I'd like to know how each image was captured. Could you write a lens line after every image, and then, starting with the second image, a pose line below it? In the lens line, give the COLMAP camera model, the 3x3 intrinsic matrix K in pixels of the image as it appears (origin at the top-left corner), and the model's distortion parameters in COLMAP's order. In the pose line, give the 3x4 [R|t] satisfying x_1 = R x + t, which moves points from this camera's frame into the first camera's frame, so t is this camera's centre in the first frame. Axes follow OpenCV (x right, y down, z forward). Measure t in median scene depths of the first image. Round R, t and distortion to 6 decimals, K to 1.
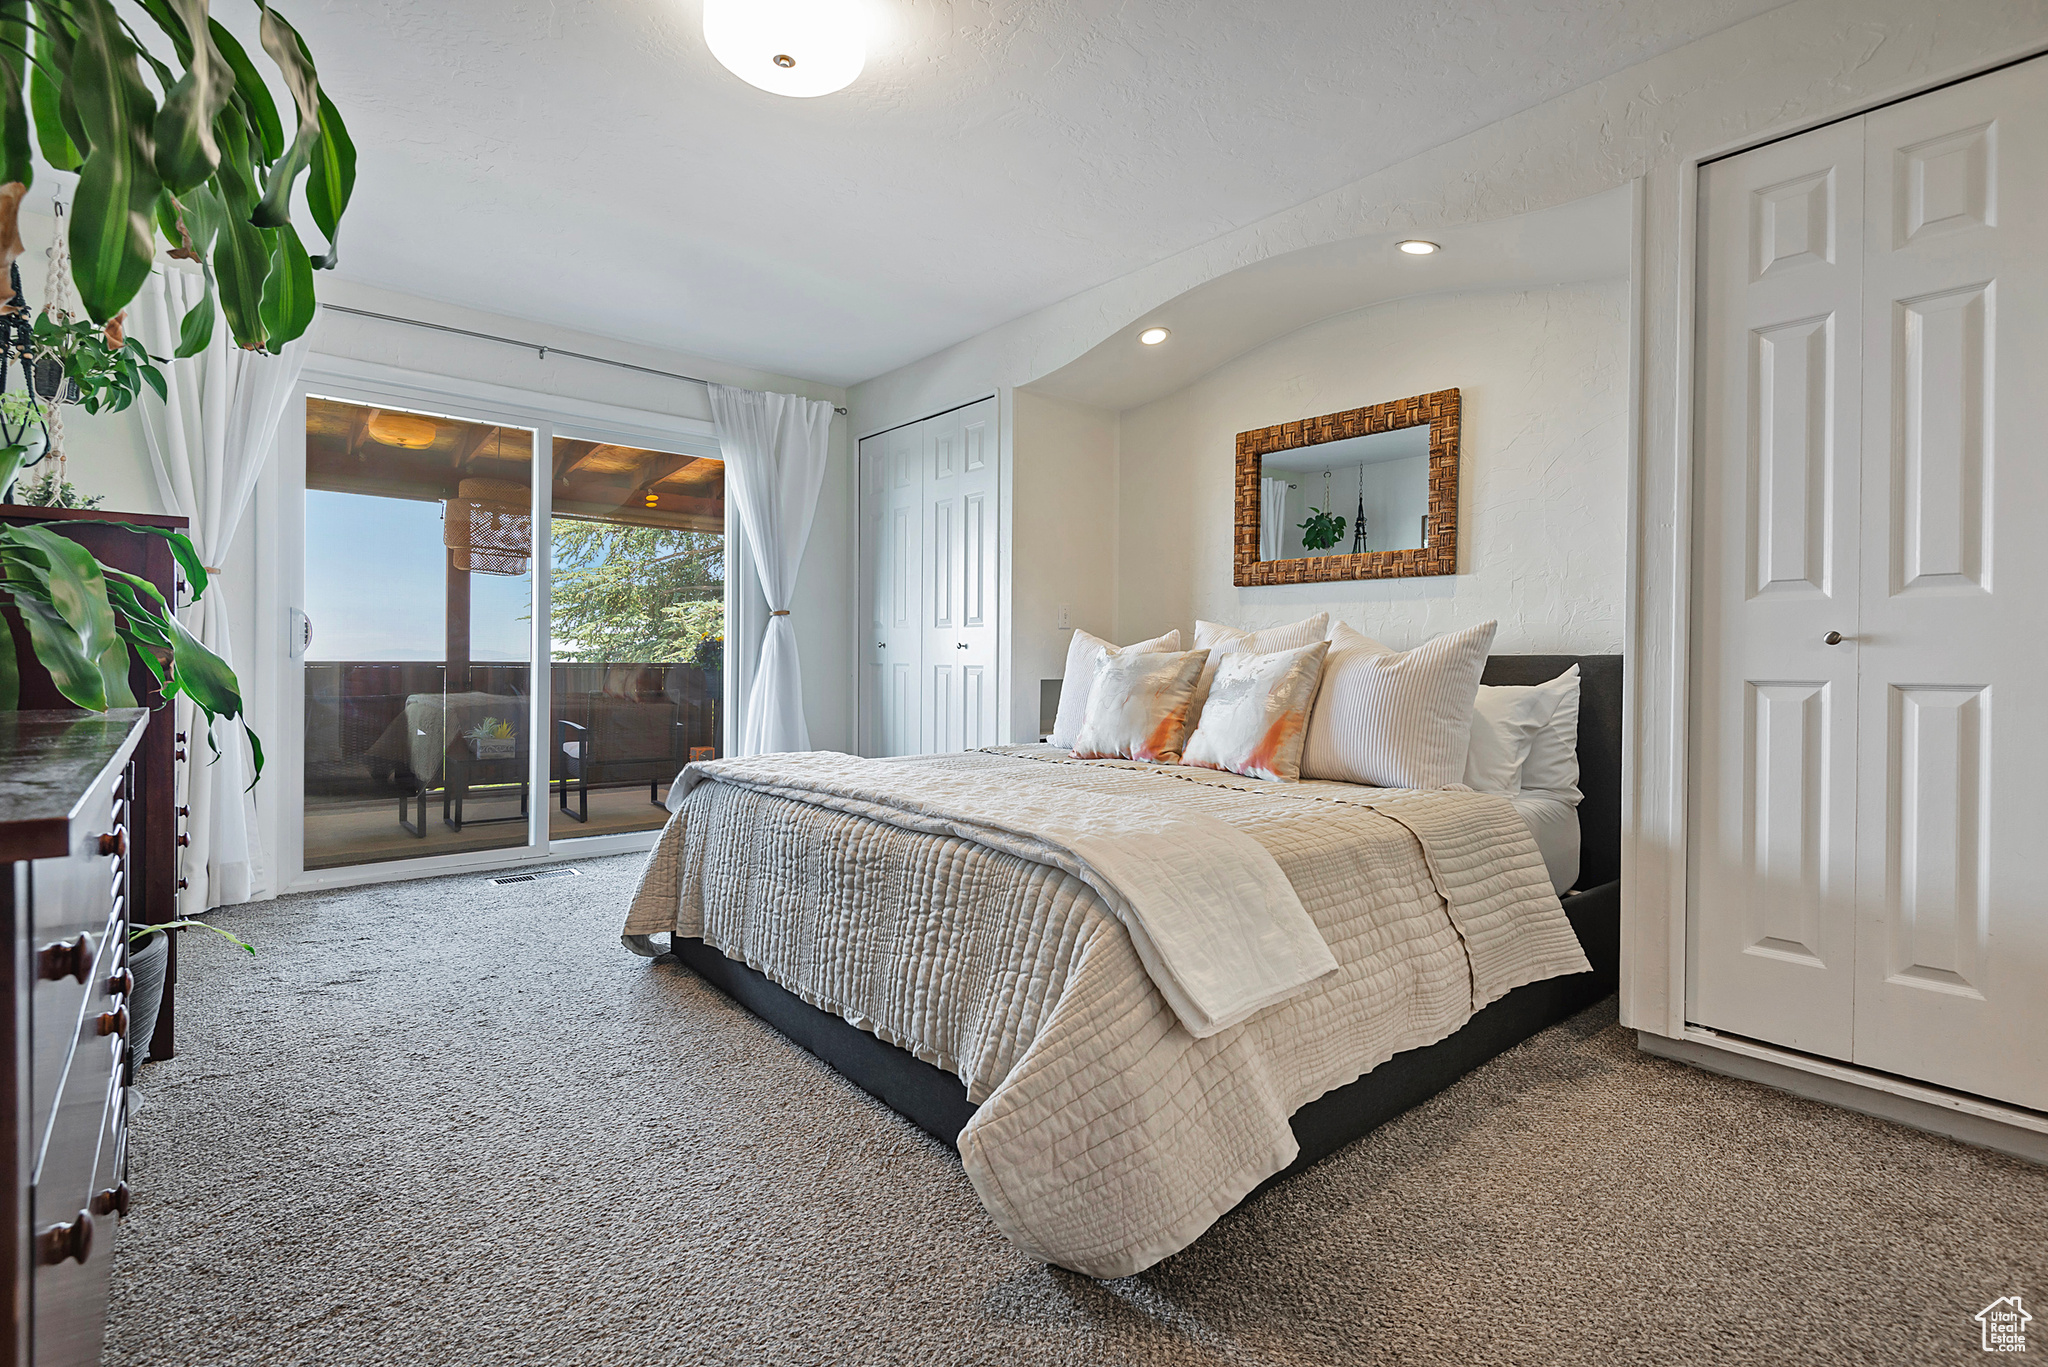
lens RADIAL K [[946.6, 0, 1035.8], [0, 946.6, 673.0], [0, 0, 1]] dist [0.036605, -0.024017]
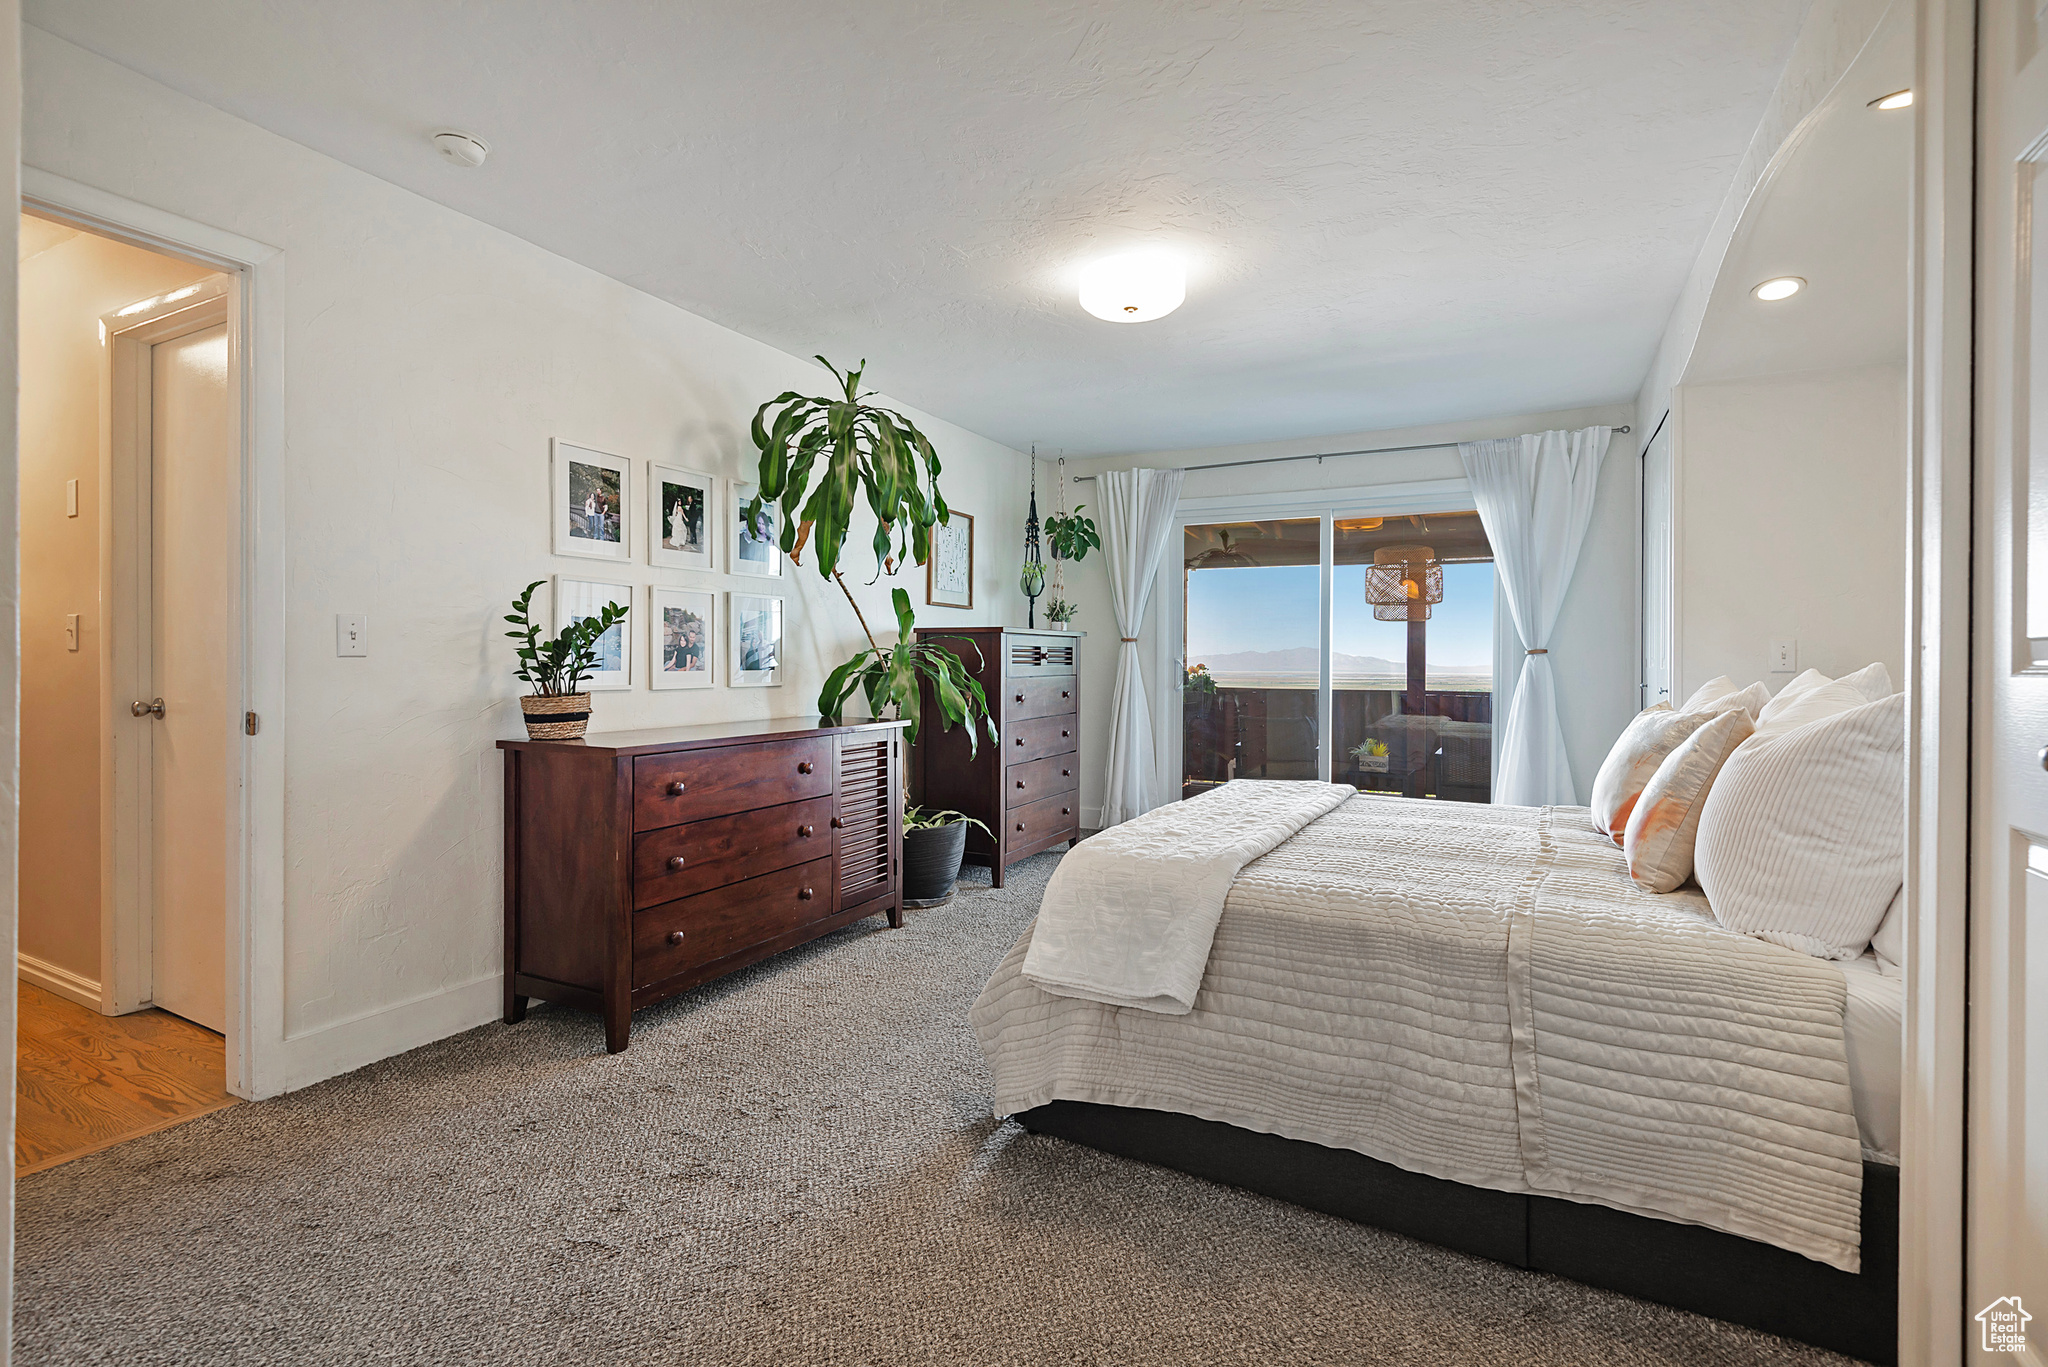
lens RADIAL K [[946.6, 0, 1035.8], [0, 946.6, 673.0], [0, 0, 1]] dist [0.036605, -0.024017]
pose [[0.359902, 0.002476, -0.932987, 0.485366], [-0.013122, 0.999911, -0.002409, -0.031622], [0.932898, 0.013110, 0.359902, 0.146224]]
